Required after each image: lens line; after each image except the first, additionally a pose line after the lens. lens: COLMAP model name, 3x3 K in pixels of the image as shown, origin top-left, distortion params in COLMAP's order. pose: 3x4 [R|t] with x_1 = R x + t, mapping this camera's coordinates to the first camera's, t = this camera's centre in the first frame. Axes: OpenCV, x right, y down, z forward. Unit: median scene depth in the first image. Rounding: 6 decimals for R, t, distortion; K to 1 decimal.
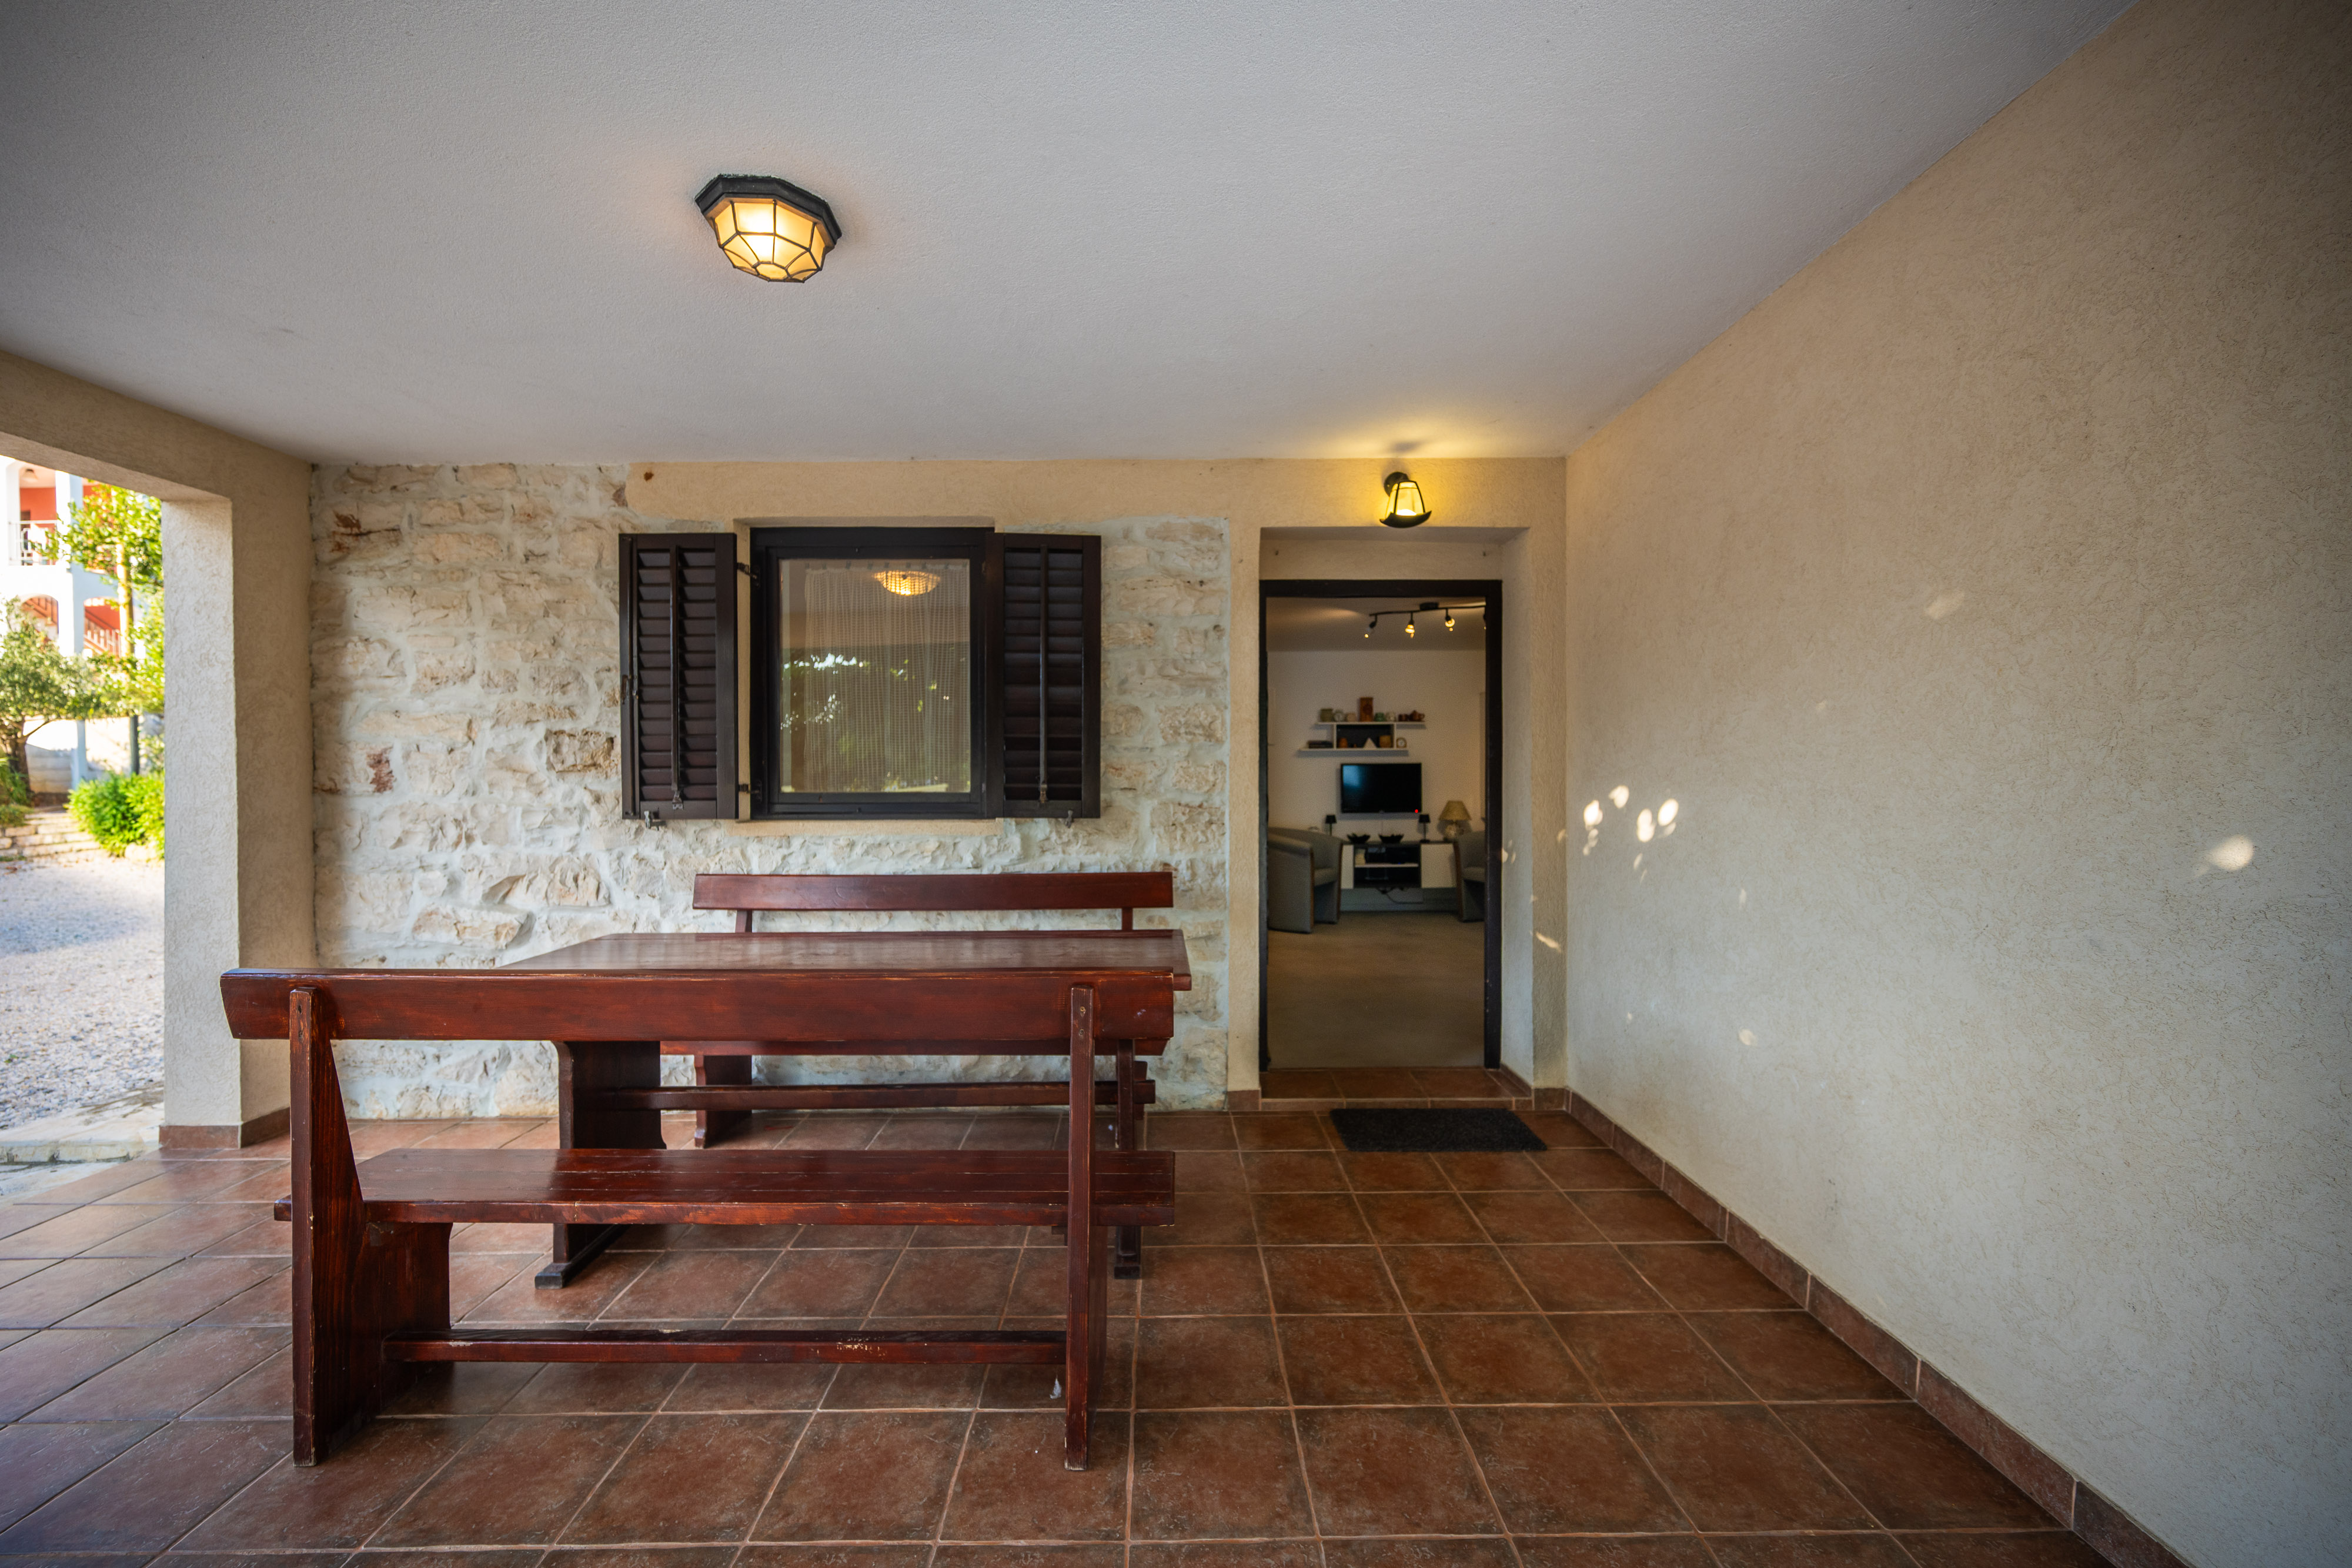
lens RADIAL K [[912.1, 0, 1185.5], [0, 912.1, 776.4], [0, 0, 1]] dist [-0.001237, -0.000317]
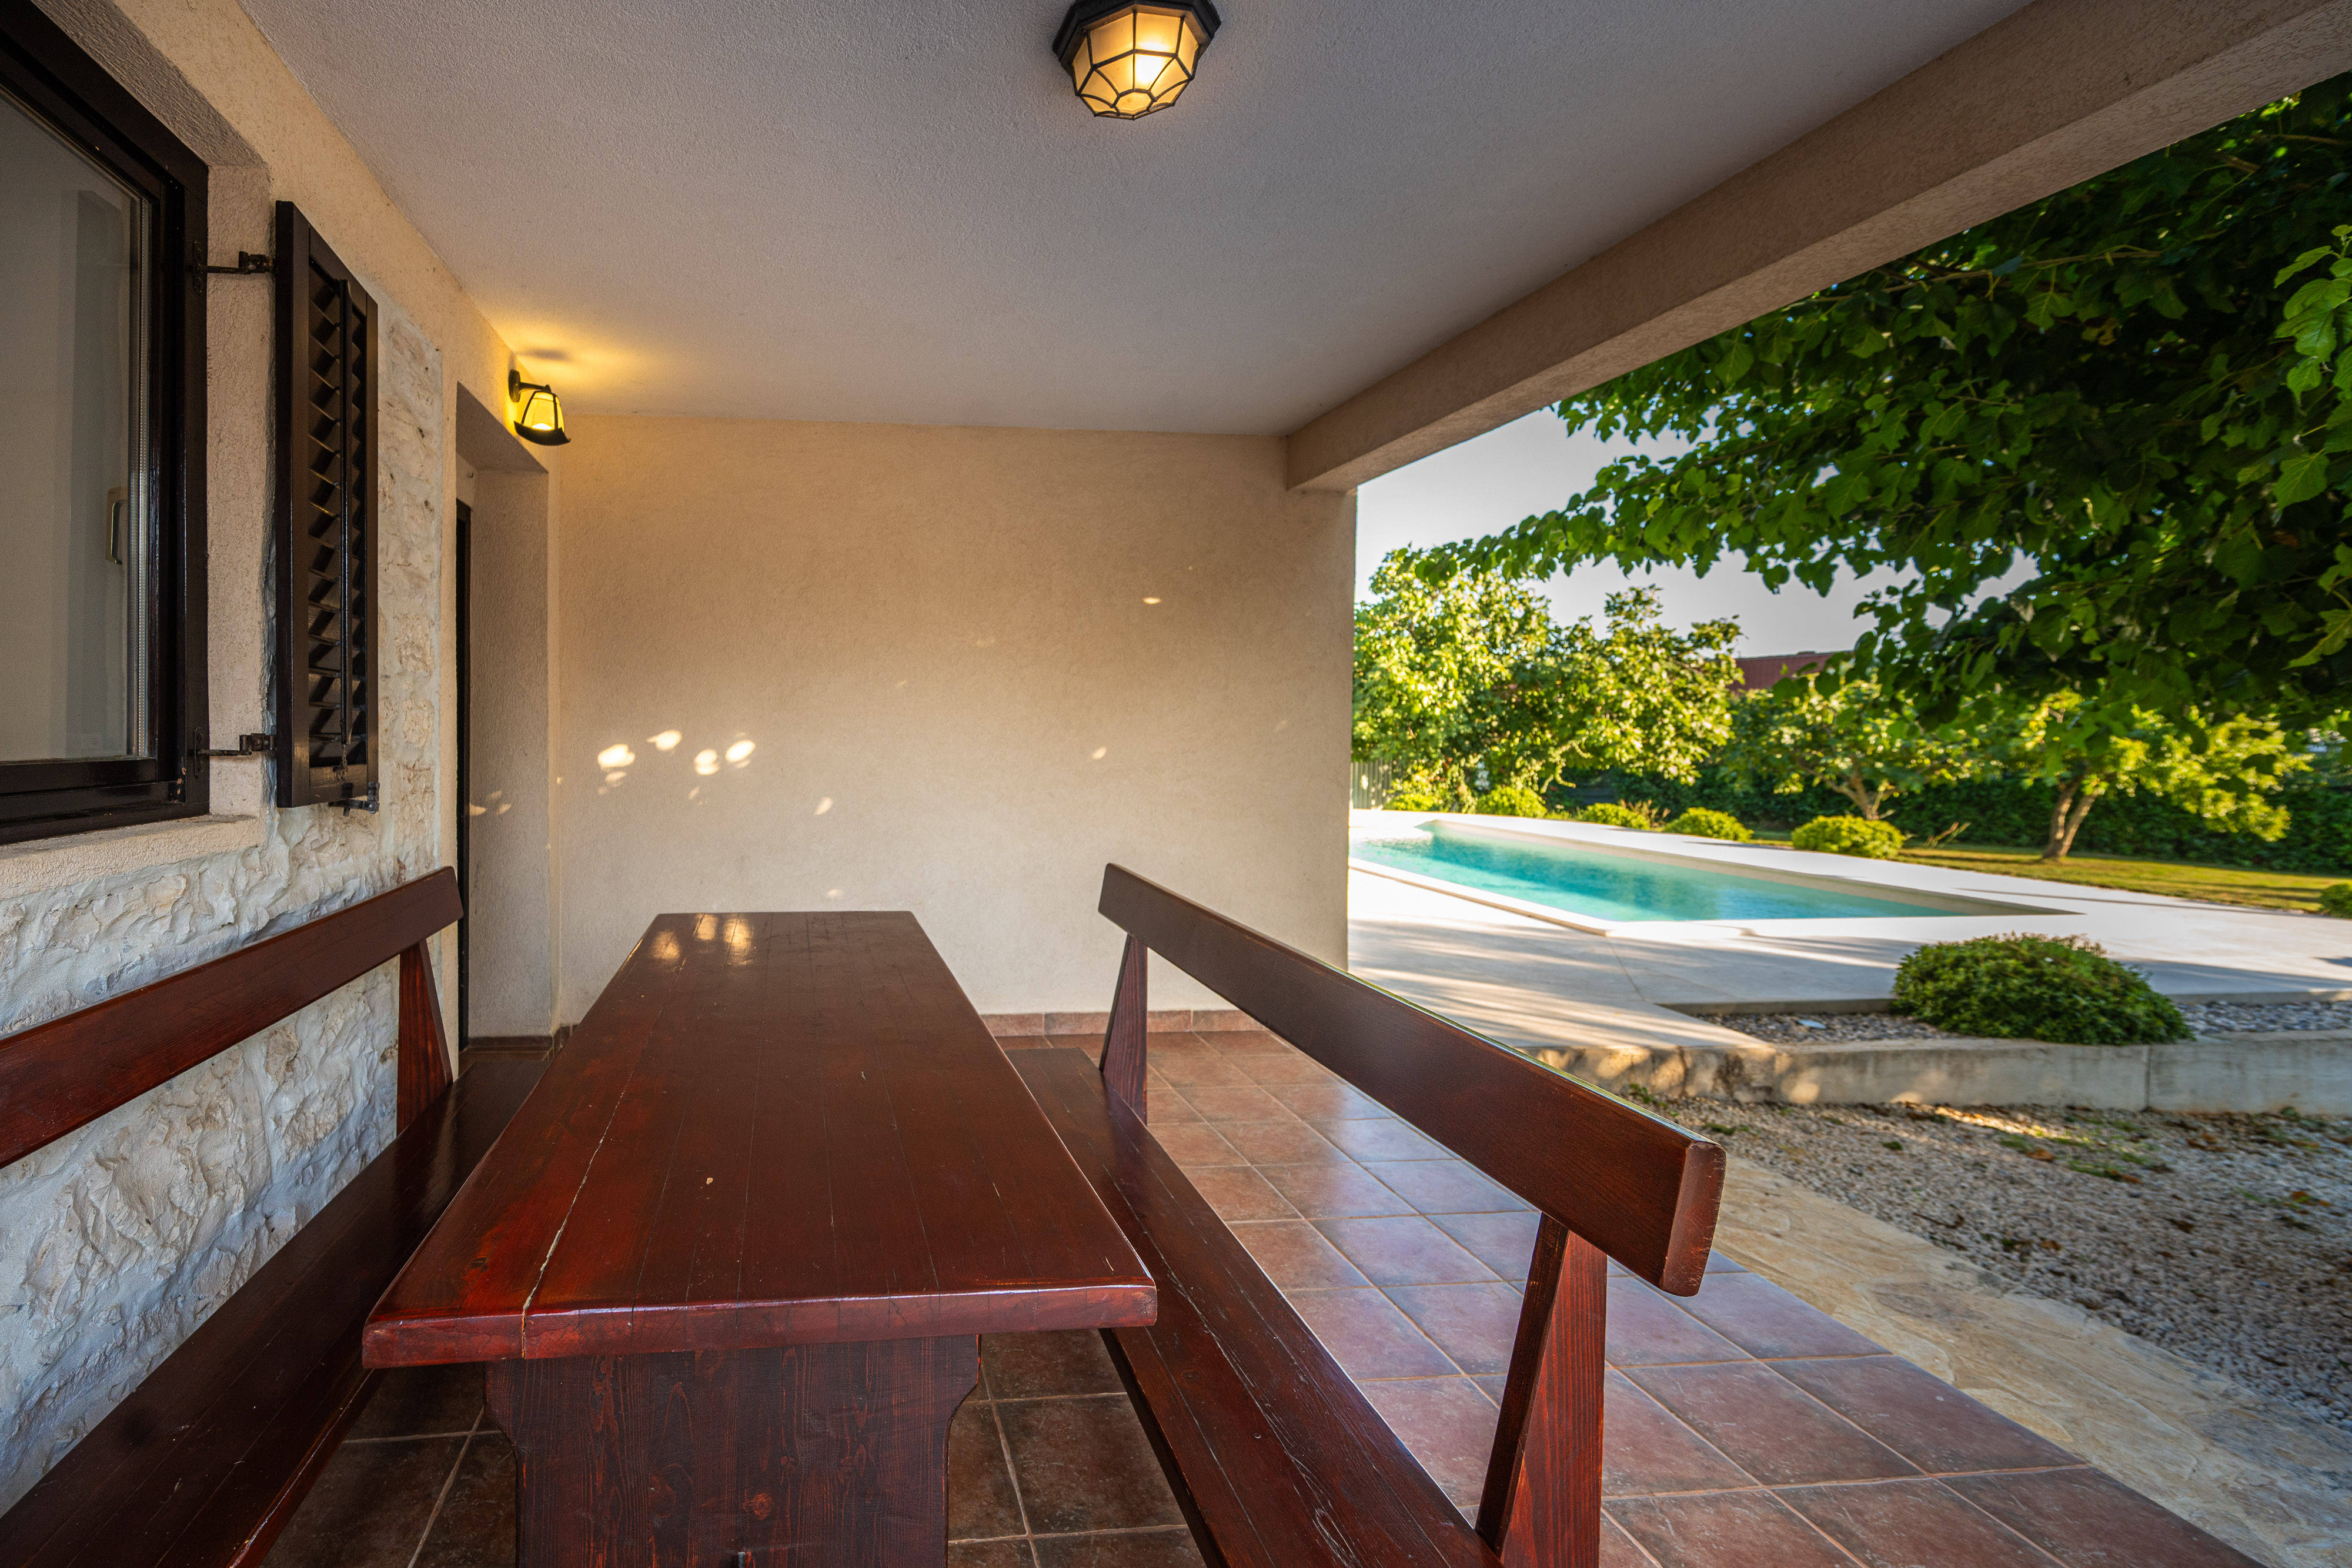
lens RADIAL K [[1032.0, 0, 883.3], [0, 1032.0, 741.5], [0, 0, 1]] dist [-0.000602, -0.000186]
pose [[-0.076489, -0.013001, 0.996986, -0.763102], [-0.004092, 0.999911, 0.012726, 0.002684], [-0.997062, -0.003107, -0.076535, 0.718493]]
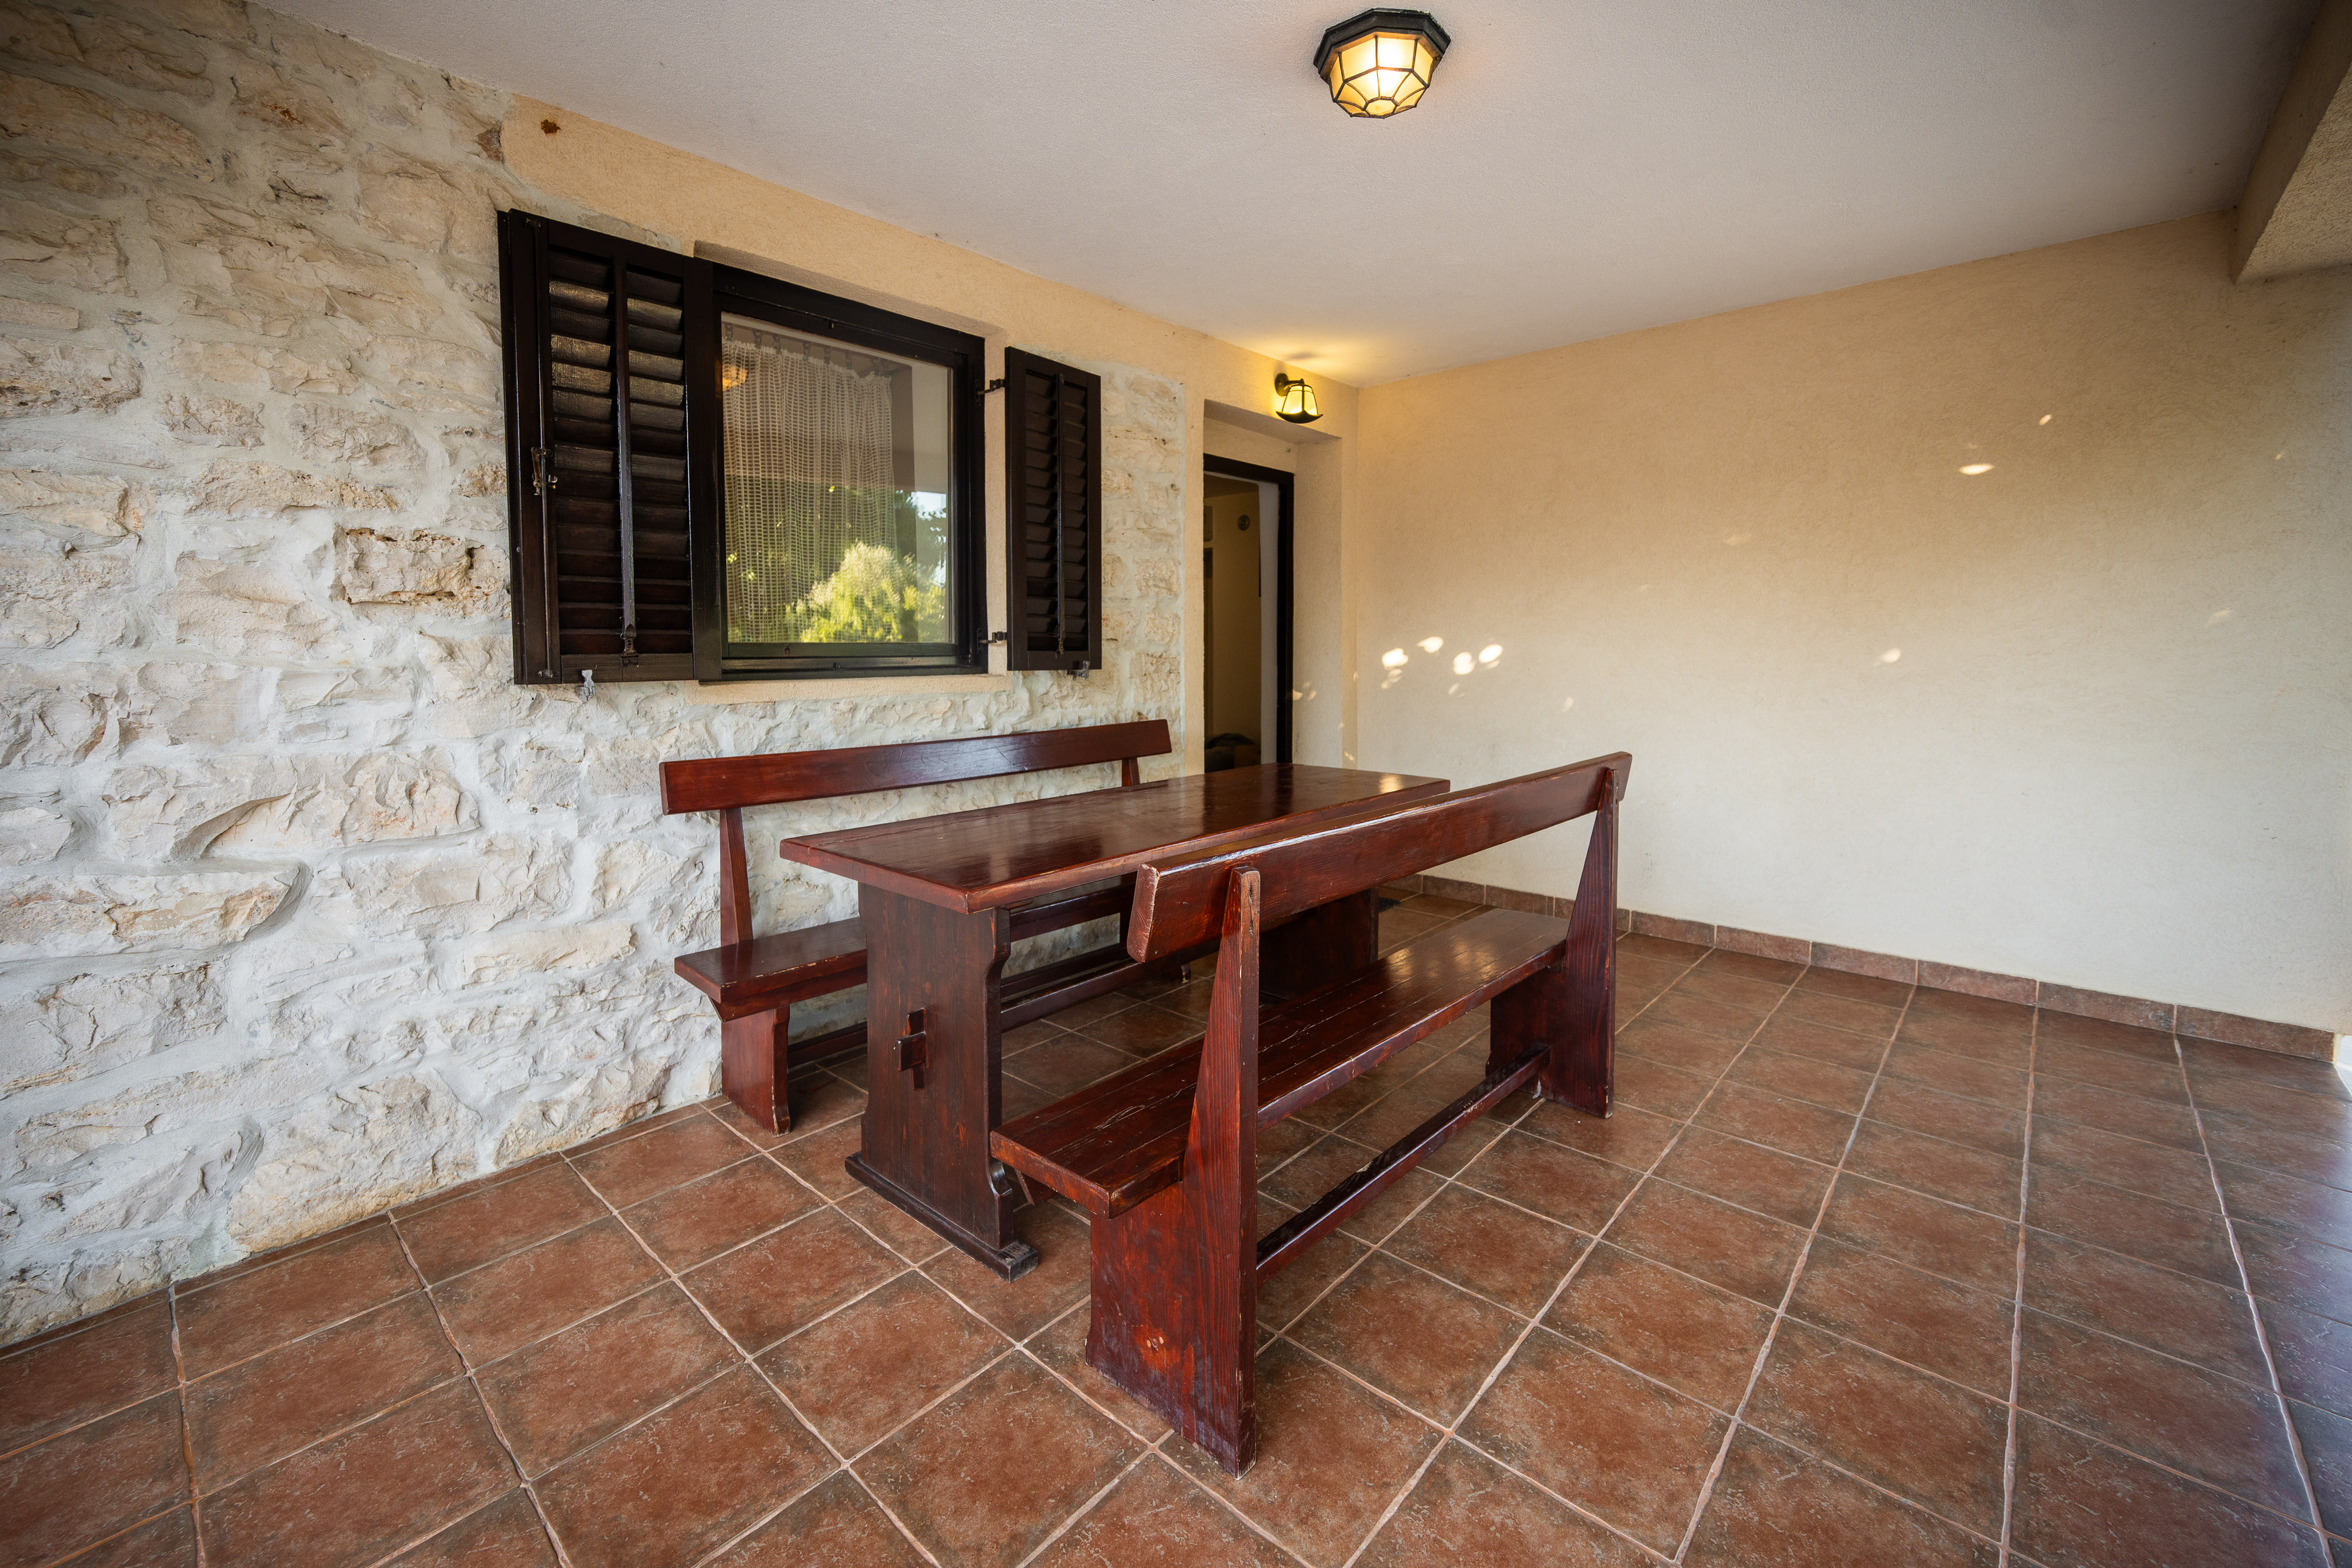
lens RADIAL K [[960.2, 0, 1170.6], [0, 960.2, 677.4], [0, 0, 1]] dist [0.000307, -0.000214]
pose [[0.683364, -0.023561, 0.729698, -0.781445], [0.001433, 0.999520, 0.030931, 0.022681], [-0.730077, -0.020091, 0.683070, 0.241183]]
